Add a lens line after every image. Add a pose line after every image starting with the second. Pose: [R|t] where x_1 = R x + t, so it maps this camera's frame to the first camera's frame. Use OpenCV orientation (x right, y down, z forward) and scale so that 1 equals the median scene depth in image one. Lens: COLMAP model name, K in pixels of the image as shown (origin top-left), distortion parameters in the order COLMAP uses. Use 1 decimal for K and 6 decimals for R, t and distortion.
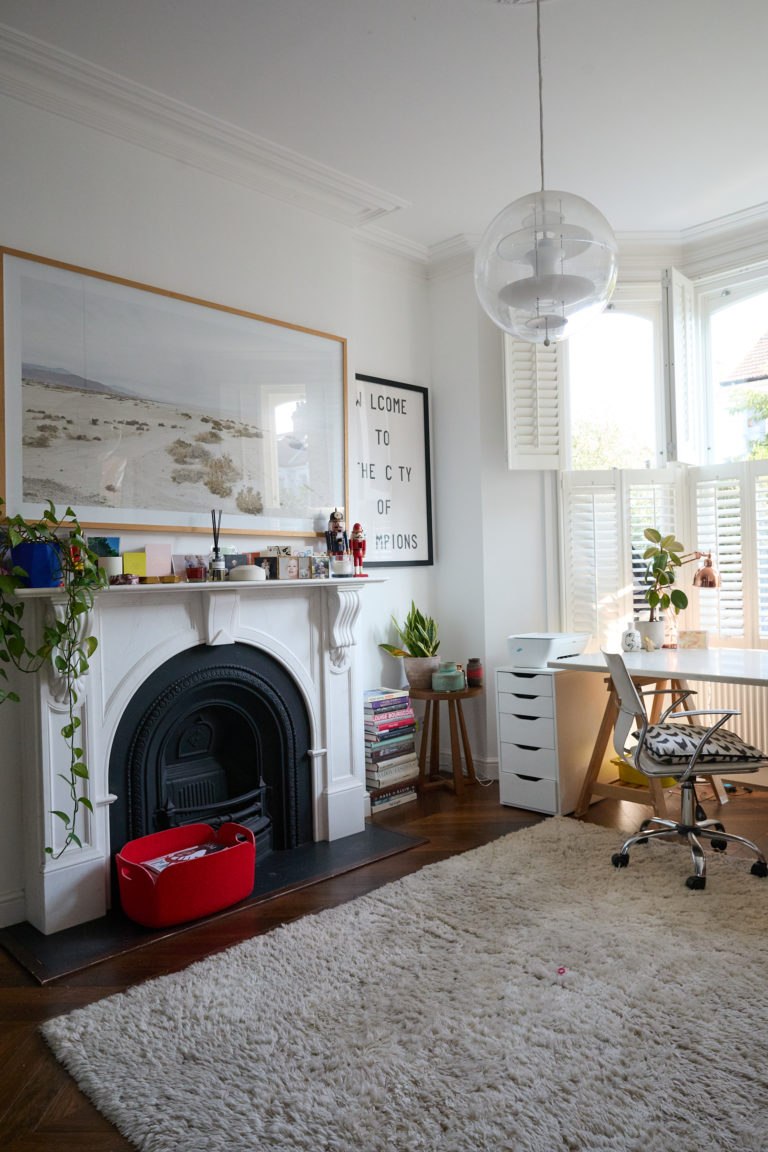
lens RADIAL K [[788.5, 0, 386.2], [0, 788.5, 577.4], [0, 0, 1]] dist [-0.004781, 0.000948]
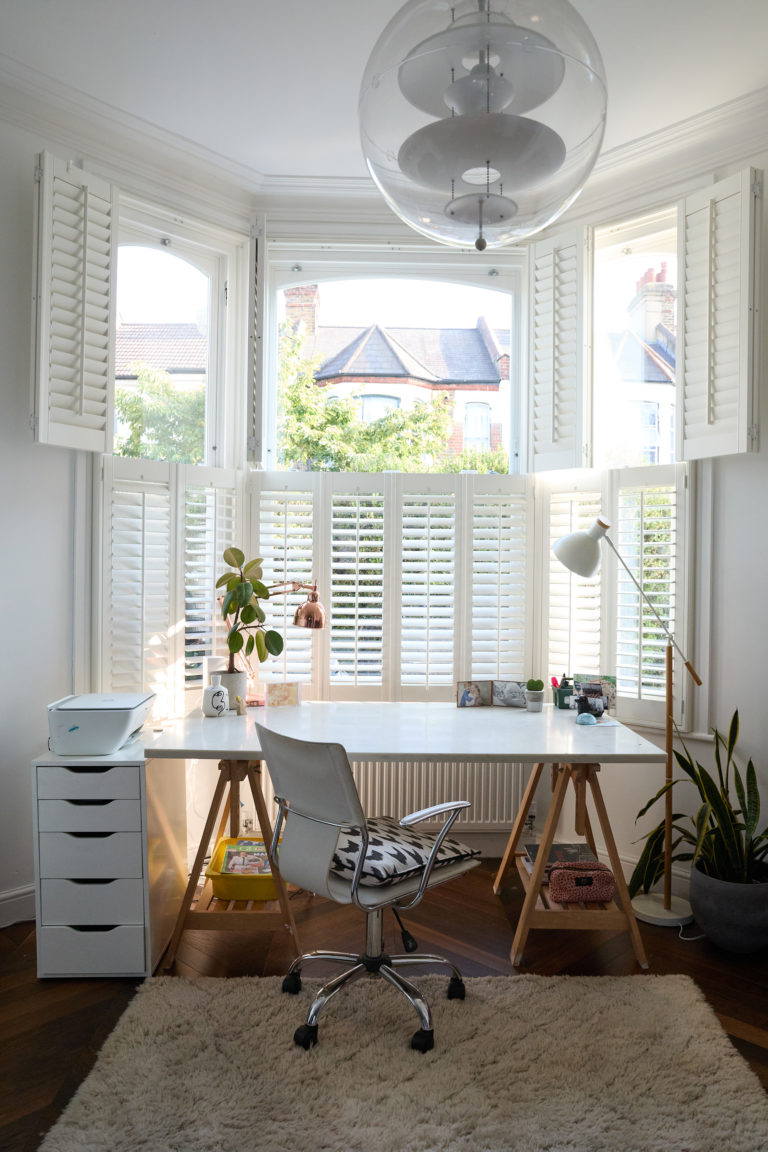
lens RADIAL K [[848.9, 0, 390.8], [0, 848.9, 578.0], [0, 0, 1]] dist [-0.096790, 0.096038]
pose [[0.678775, 0.027766, 0.733821, -0.187831], [-0.024701, 0.999583, -0.014974, -0.031067], [-0.733930, -0.007962, 0.679178, 0.428729]]
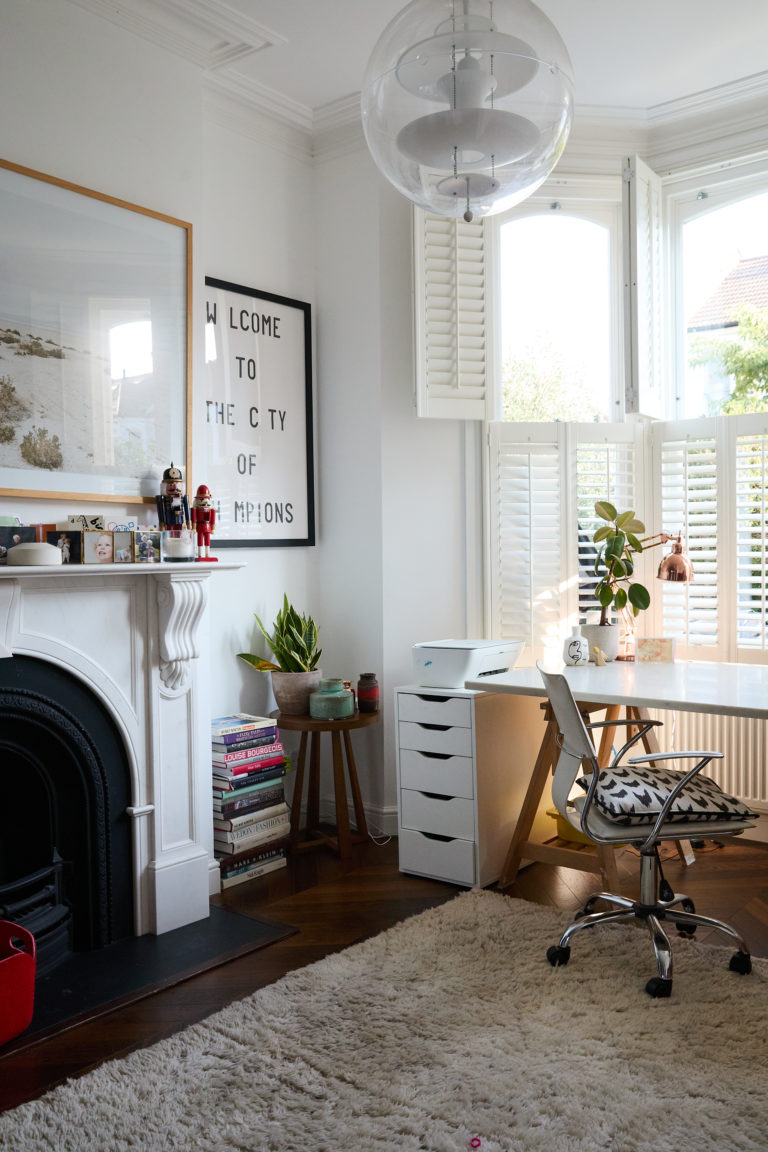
lens RADIAL K [[976.0, 0, 386.9], [0, 976.0, 577.9], [0, 0, 1]] dist [-0.062139, 0.099962]
pose [[0.993176, 0.011276, 0.116079, 0.029944], [-0.013479, 0.999743, 0.018210, -0.004170], [-0.115844, -0.019651, 0.993073, 0.127697]]
